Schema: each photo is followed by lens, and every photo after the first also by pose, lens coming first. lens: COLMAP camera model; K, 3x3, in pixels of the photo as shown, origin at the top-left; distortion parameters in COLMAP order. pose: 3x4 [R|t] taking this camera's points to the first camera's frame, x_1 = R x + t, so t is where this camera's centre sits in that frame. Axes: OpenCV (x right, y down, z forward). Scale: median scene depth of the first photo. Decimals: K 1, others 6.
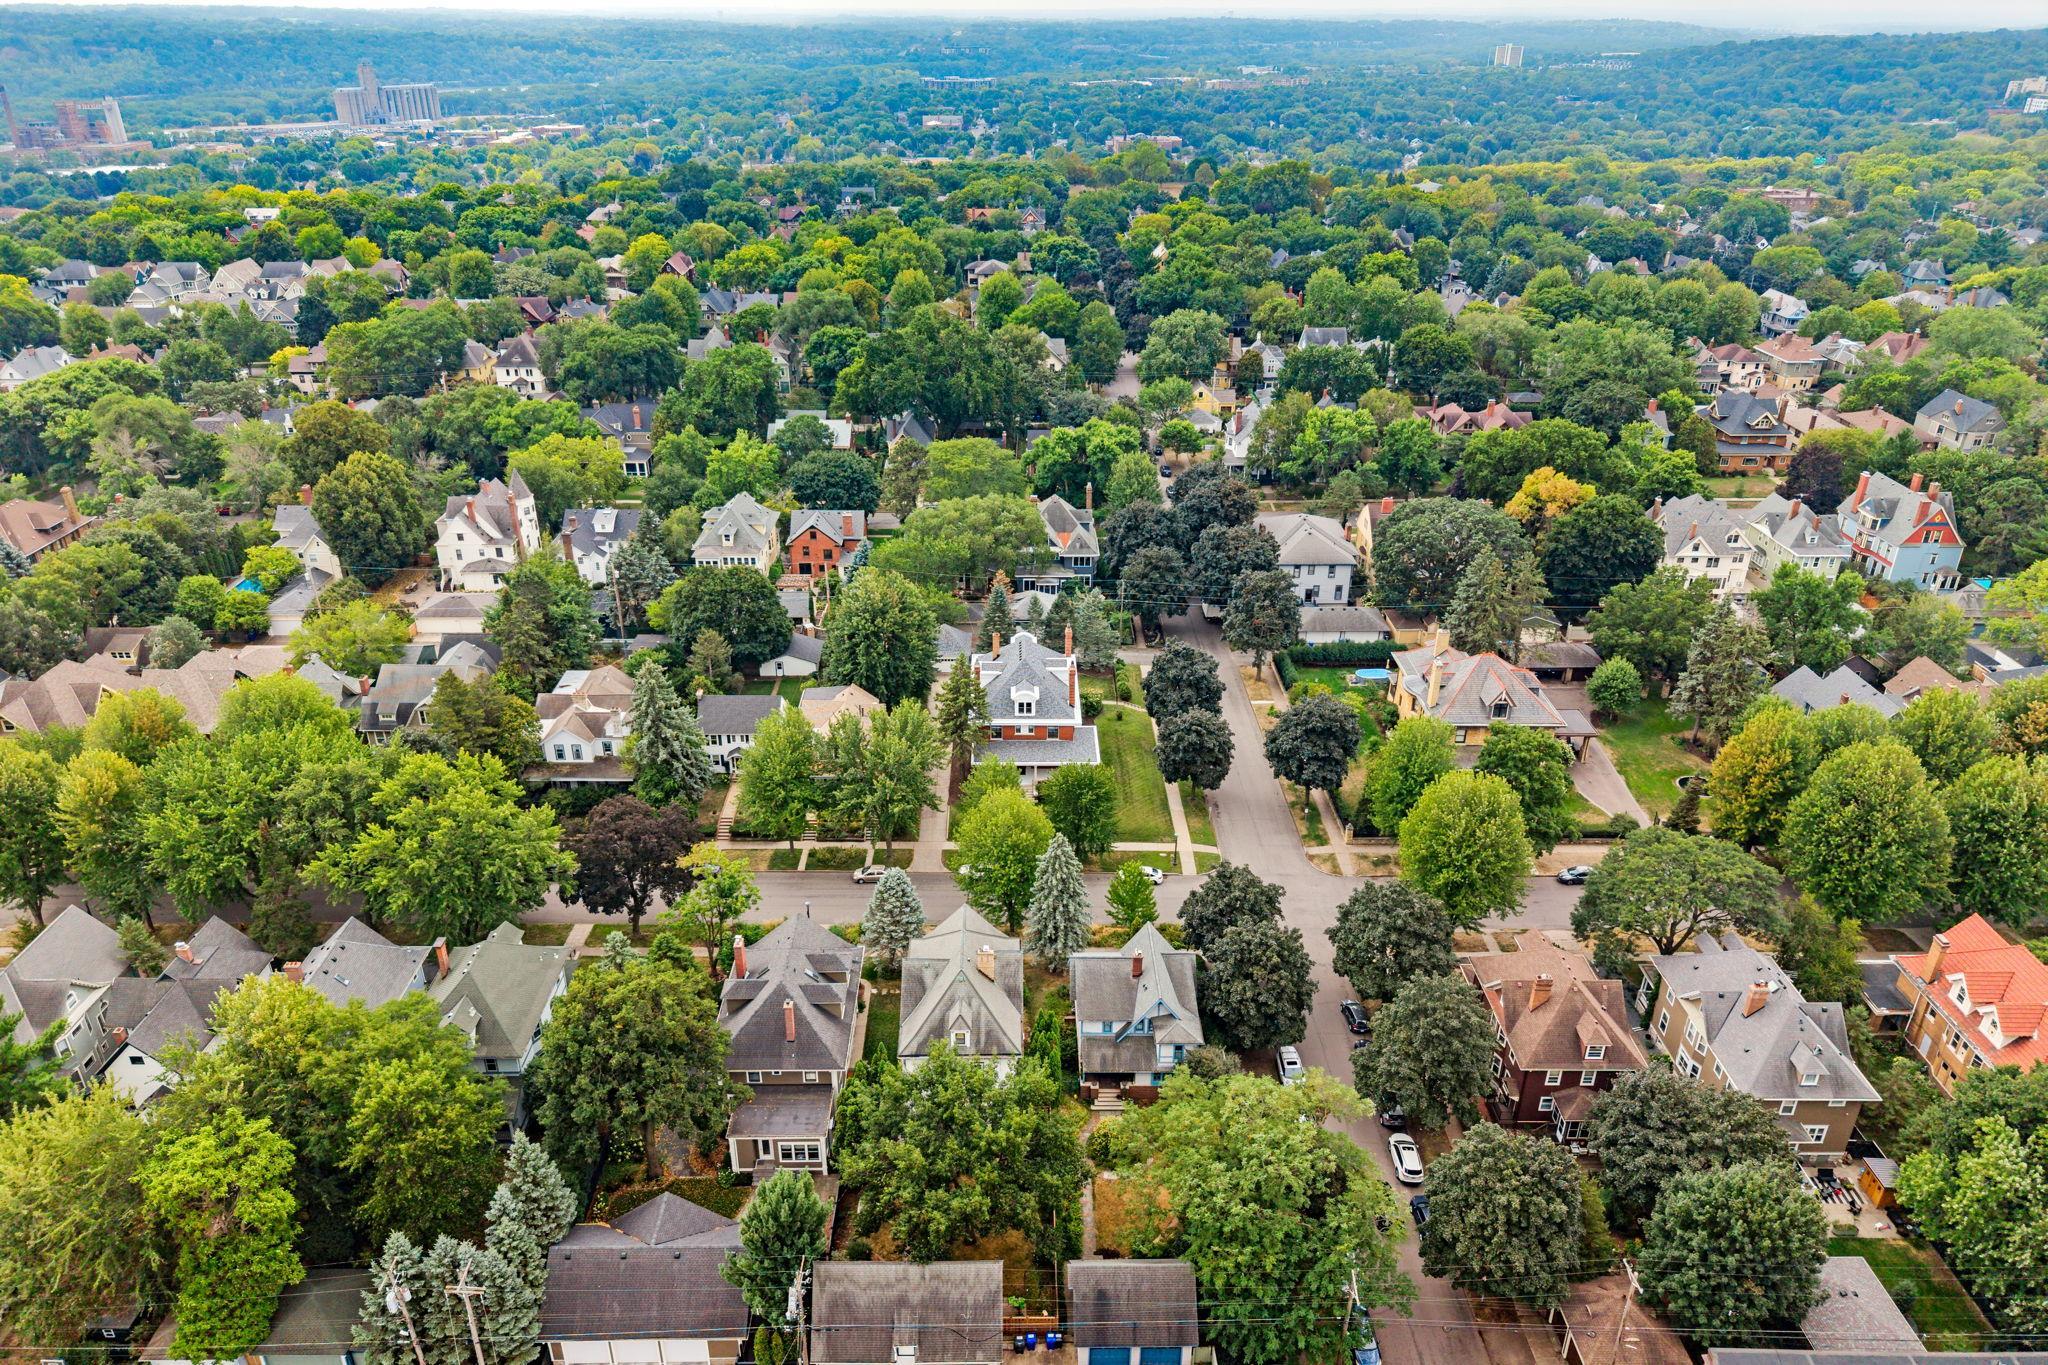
lens RADIAL K [[1366.4, 0, 1019.8], [0, 1366.4, 681.4], [0, 0, 1]] dist [0.014728, -0.013287]
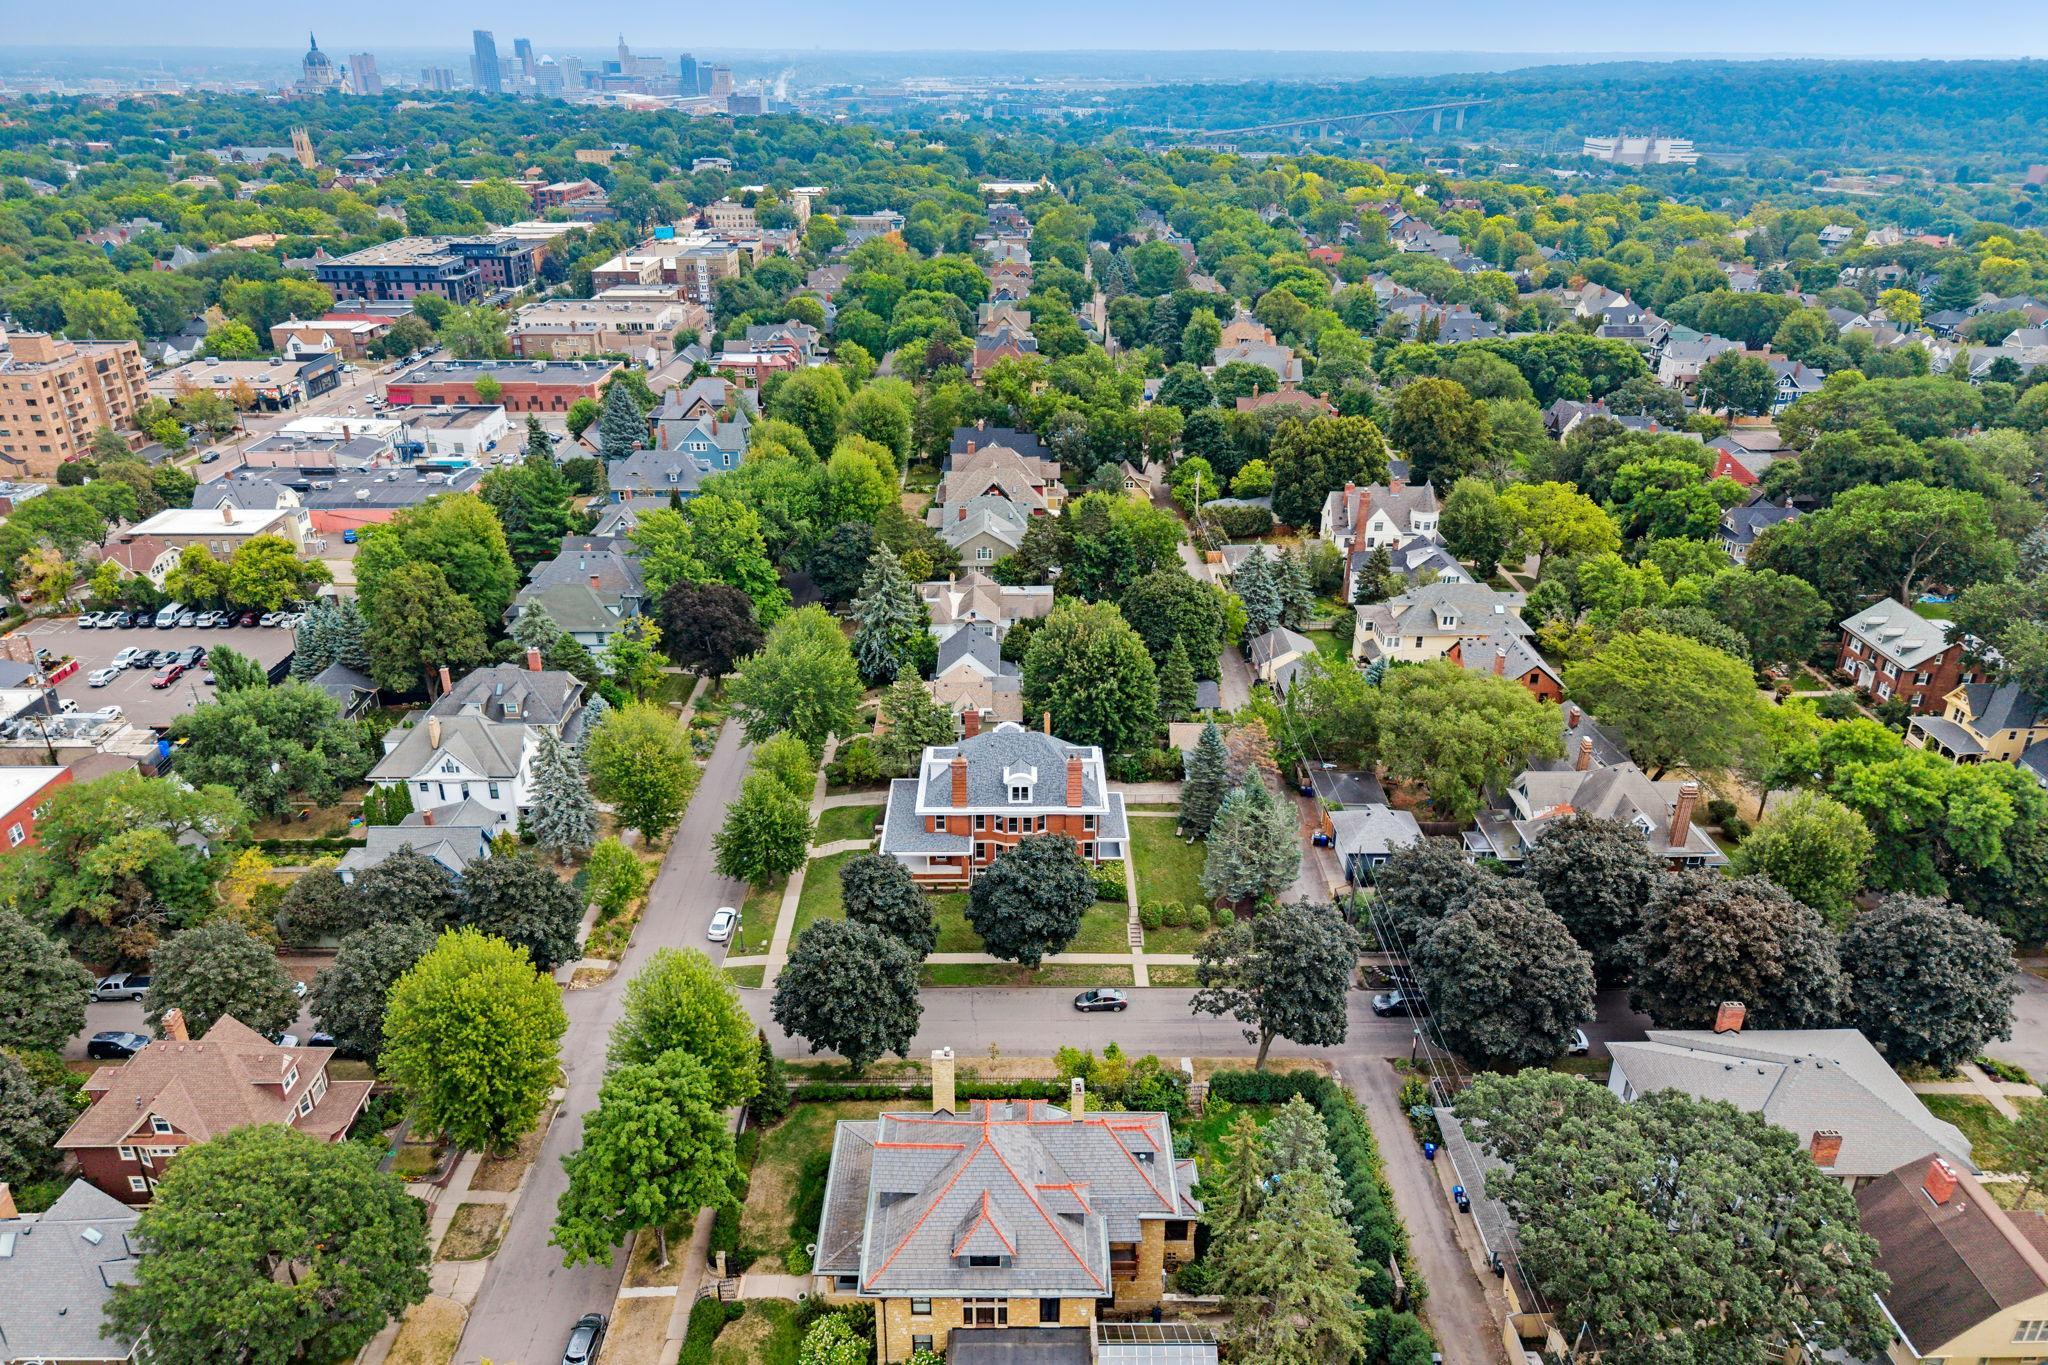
lens RADIAL K [[1366.4, 0, 1025.6], [0, 1366.4, 670.7], [0, 0, 1]] dist [0.014728, -0.013287]
pose [[0.004920, 0.410619, -0.911794, 0.653074], [-0.445227, 0.817343, 0.365682, -0.317167], [0.895404, 0.404156, 0.186840, 0.729962]]
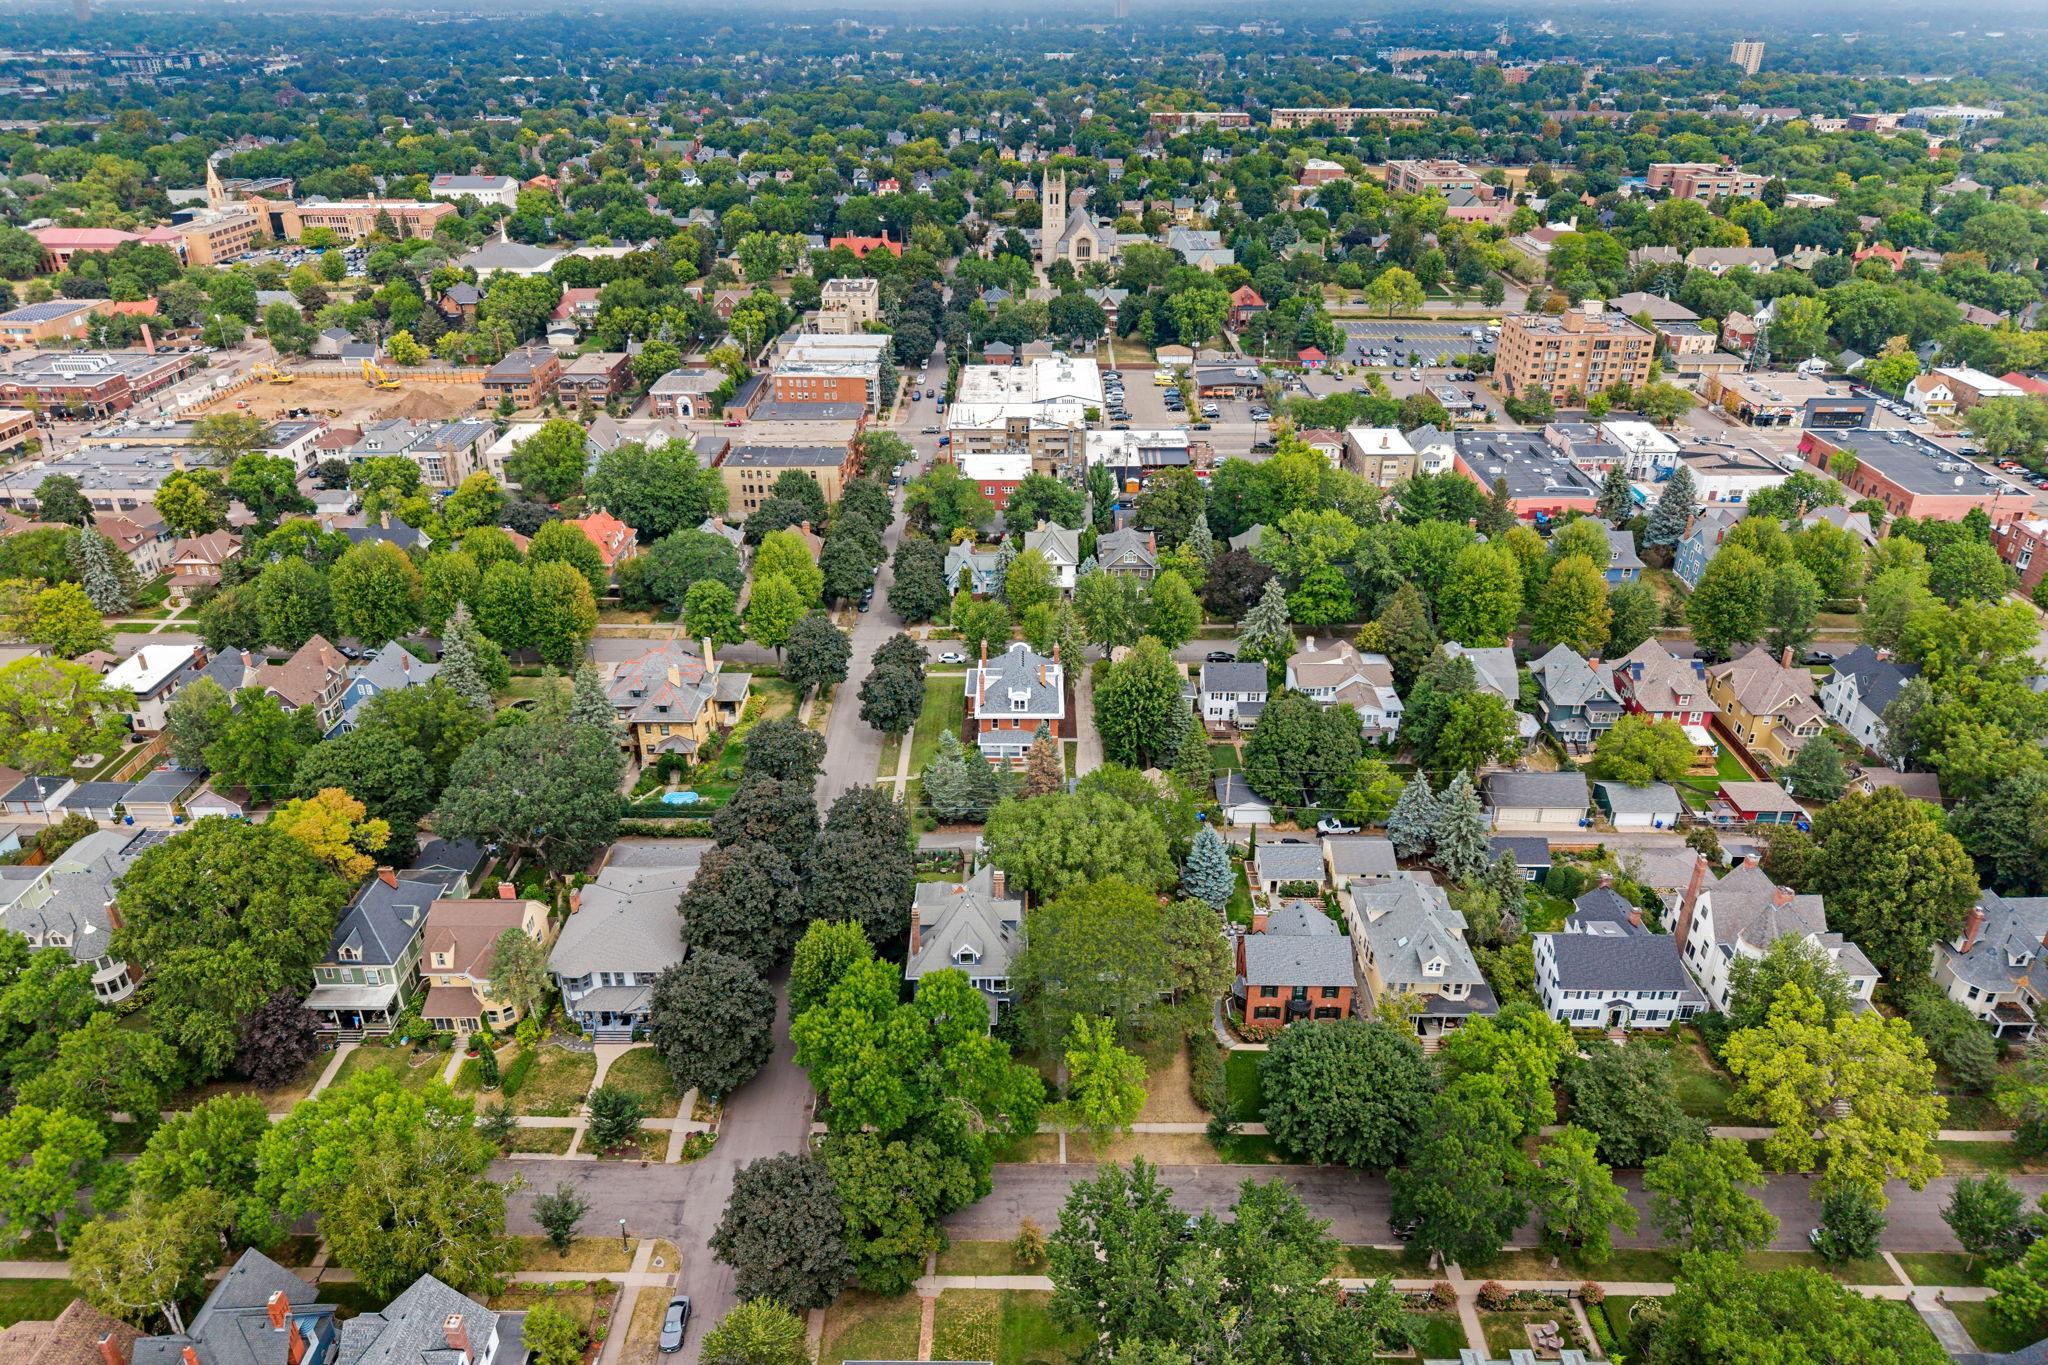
lens RADIAL K [[1366.4, 0, 1015.3], [0, 1366.4, 687.1], [0, 0, 1]] dist [0.014728, -0.013287]
pose [[-0.999892, -0.006864, 0.012966, 0.008366], [0.006361, 0.593574, 0.804754, -0.867258], [-0.013220, 0.804750, -0.593466, 1.513976]]
